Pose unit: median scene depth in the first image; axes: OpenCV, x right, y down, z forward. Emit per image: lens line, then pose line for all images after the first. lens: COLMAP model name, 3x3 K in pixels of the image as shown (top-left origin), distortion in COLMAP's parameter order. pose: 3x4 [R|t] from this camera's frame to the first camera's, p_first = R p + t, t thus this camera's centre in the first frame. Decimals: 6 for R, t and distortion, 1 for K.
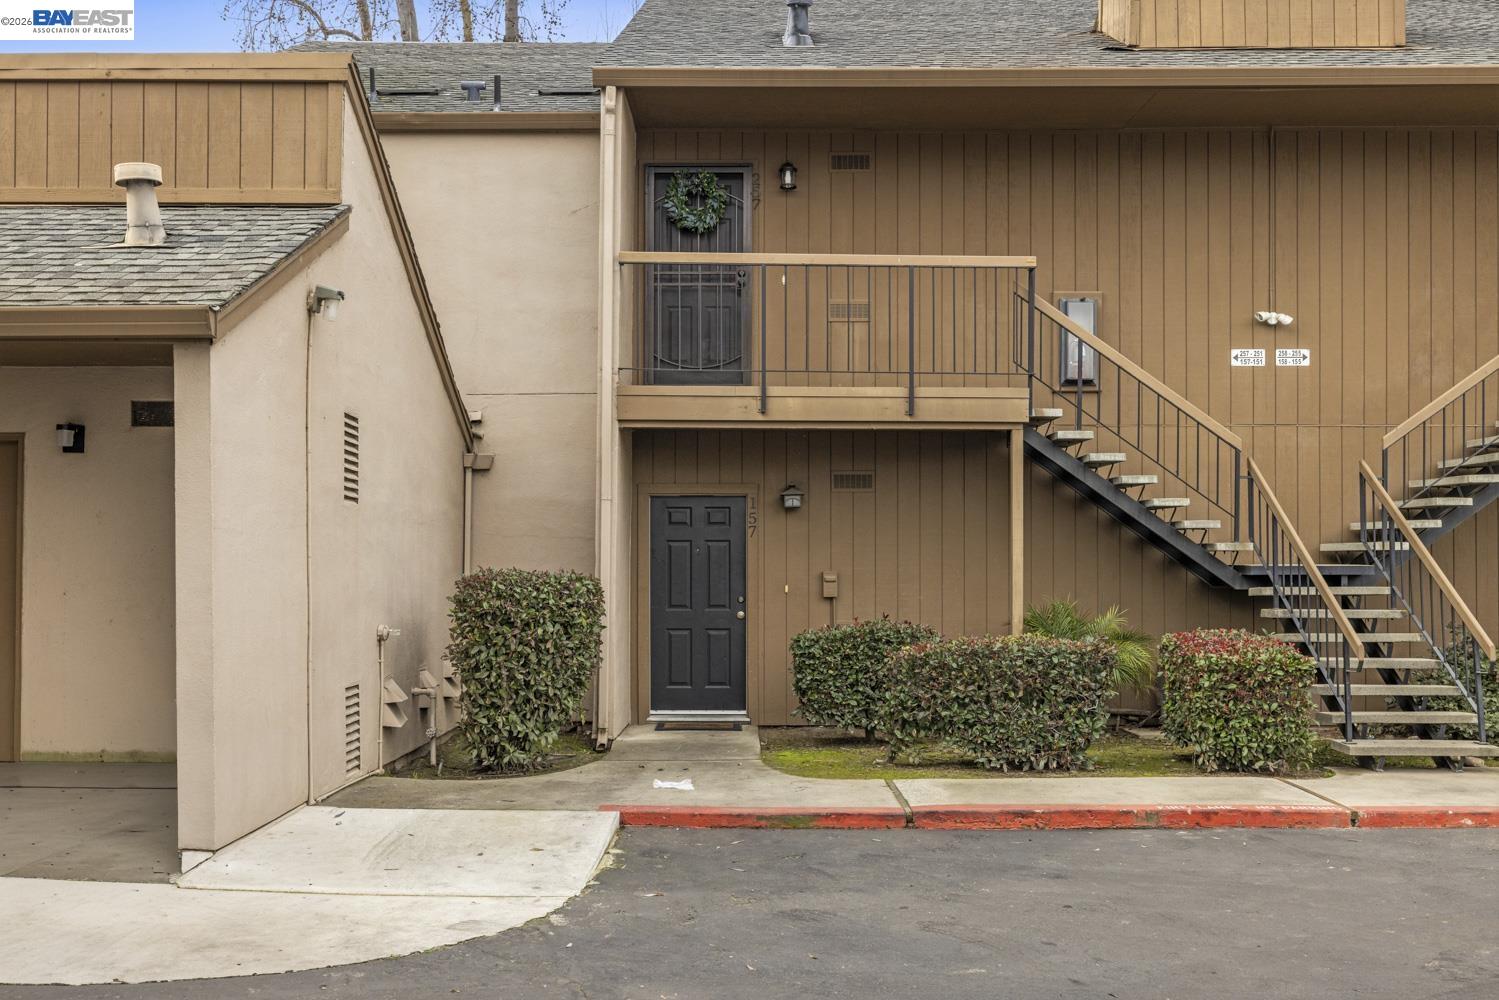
lens RADIAL K [[1422.4, 0, 751.3], [0, 1422.4, 570.4], [0, 0, 1]] dist [0.000239, 0.013416]
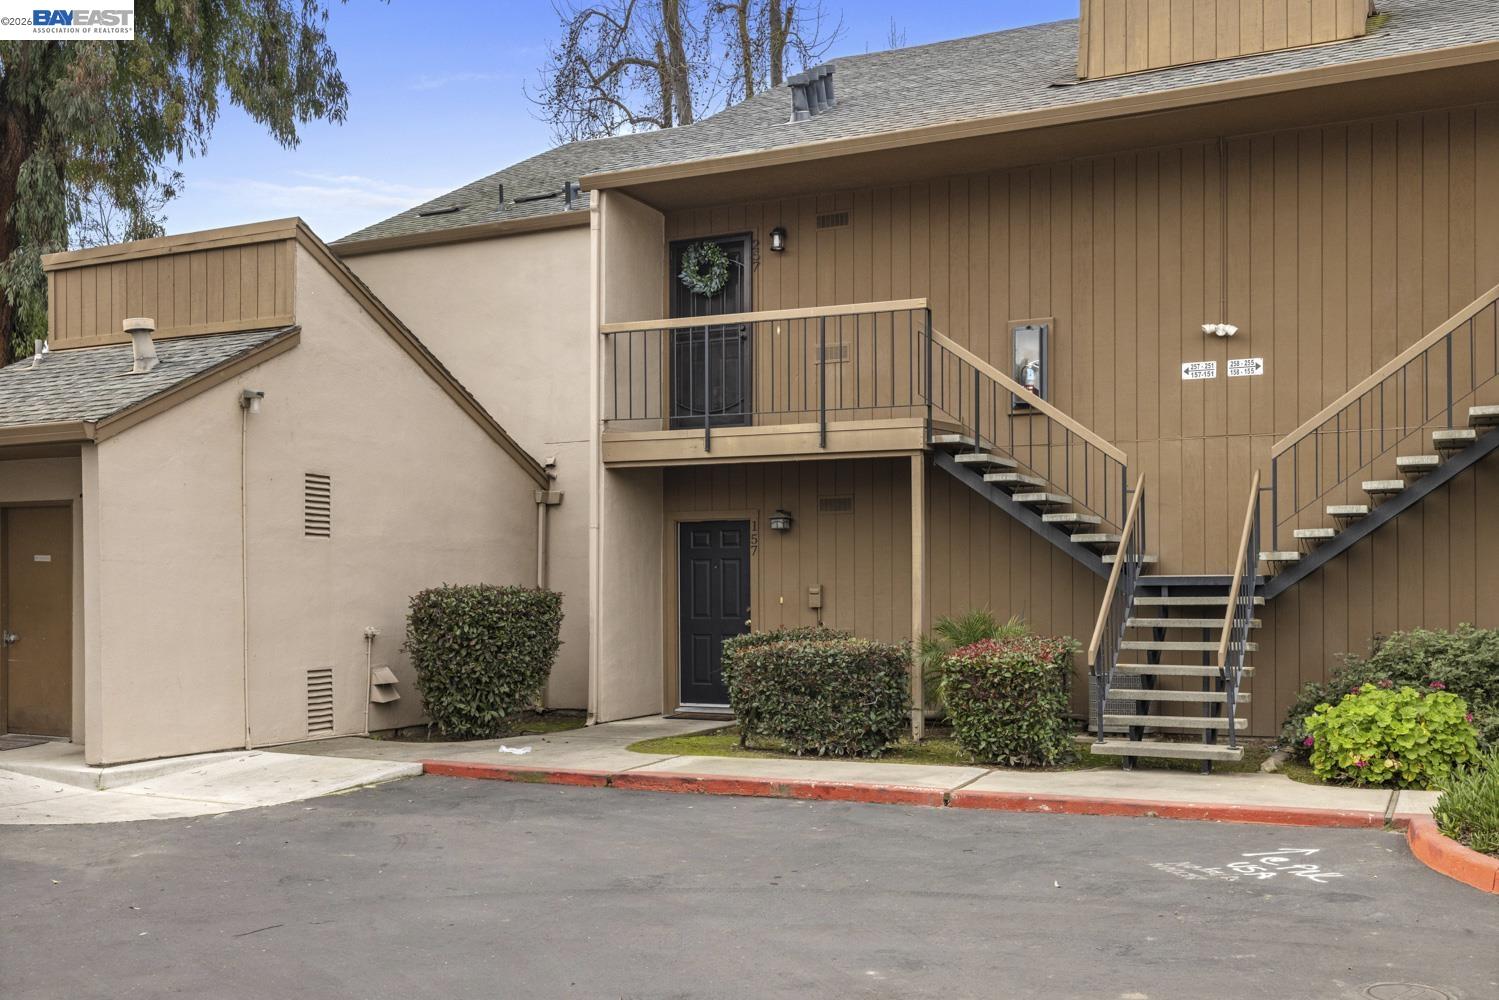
lens RADIAL K [[1477.1, 0, 744.0], [0, 1477.1, 606.8], [0, 0, 1]] dist [0.002317, 0.001506]
pose [[0.902205, 0.000361, -0.431306, 0.557117], [0.005977, 0.999893, 0.013340, 0.002448], [0.431265, -0.014613, 0.902107, -0.095733]]
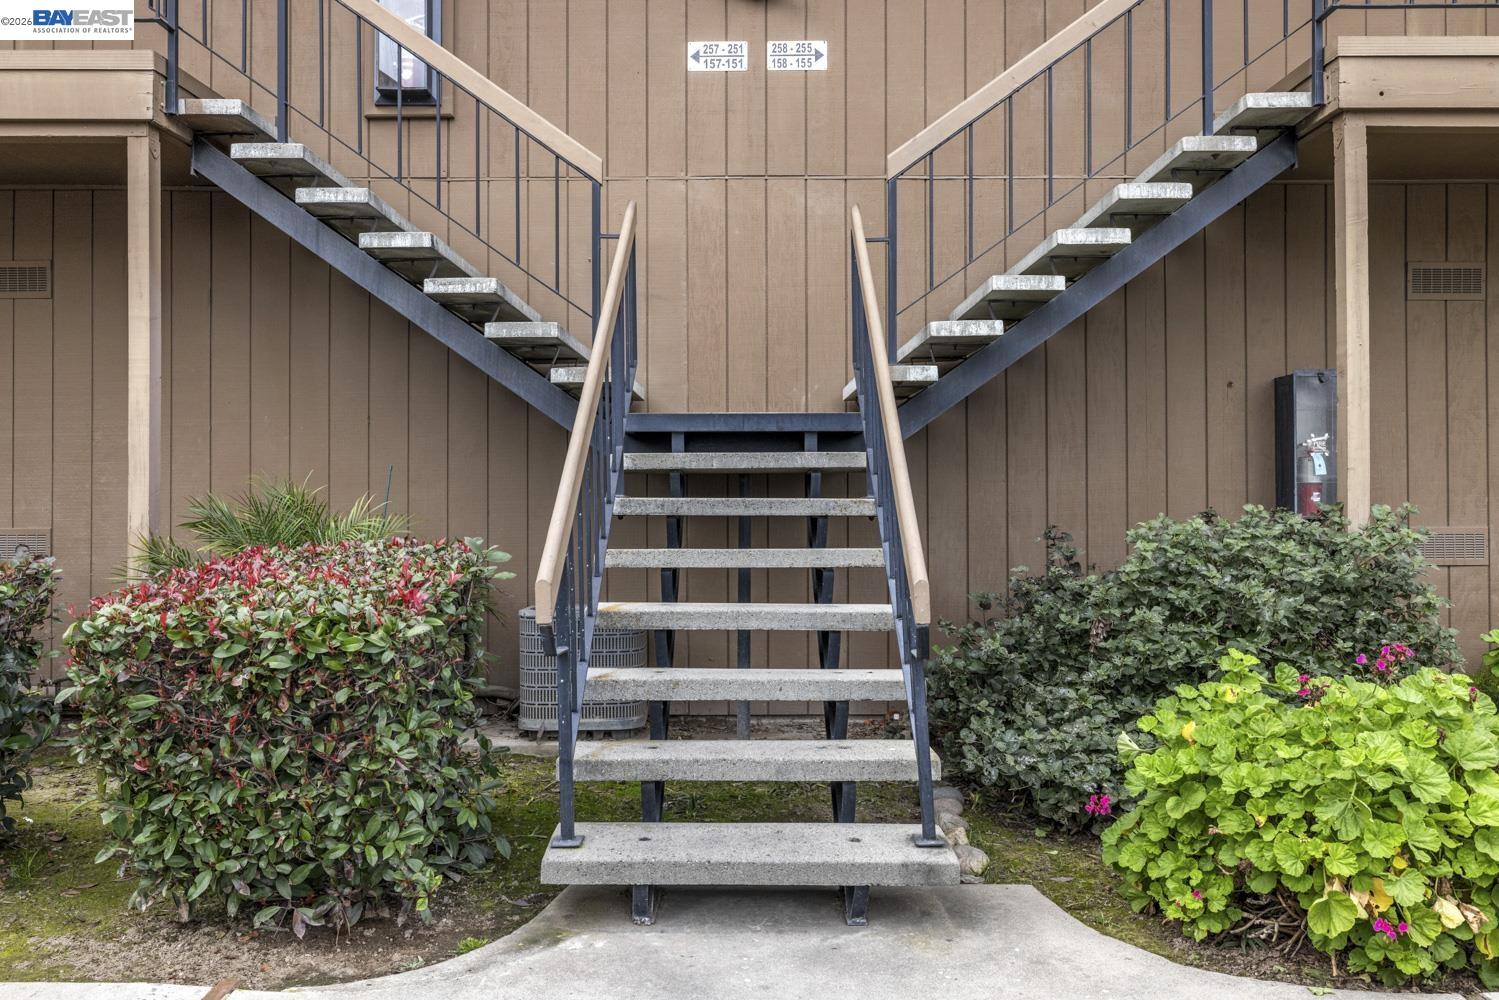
lens RADIAL K [[1175.0, 0, 749.5], [0, 1175.0, 500.0], [0, 0, 1]] dist [-0.000567, 0.000371]
pose [[0.999959, -0.001179, -0.009002, 0.399315], [0.001176, 0.999999, -0.000273, 0.027205], [0.009002, 0.000262, 0.999959, 0.588212]]
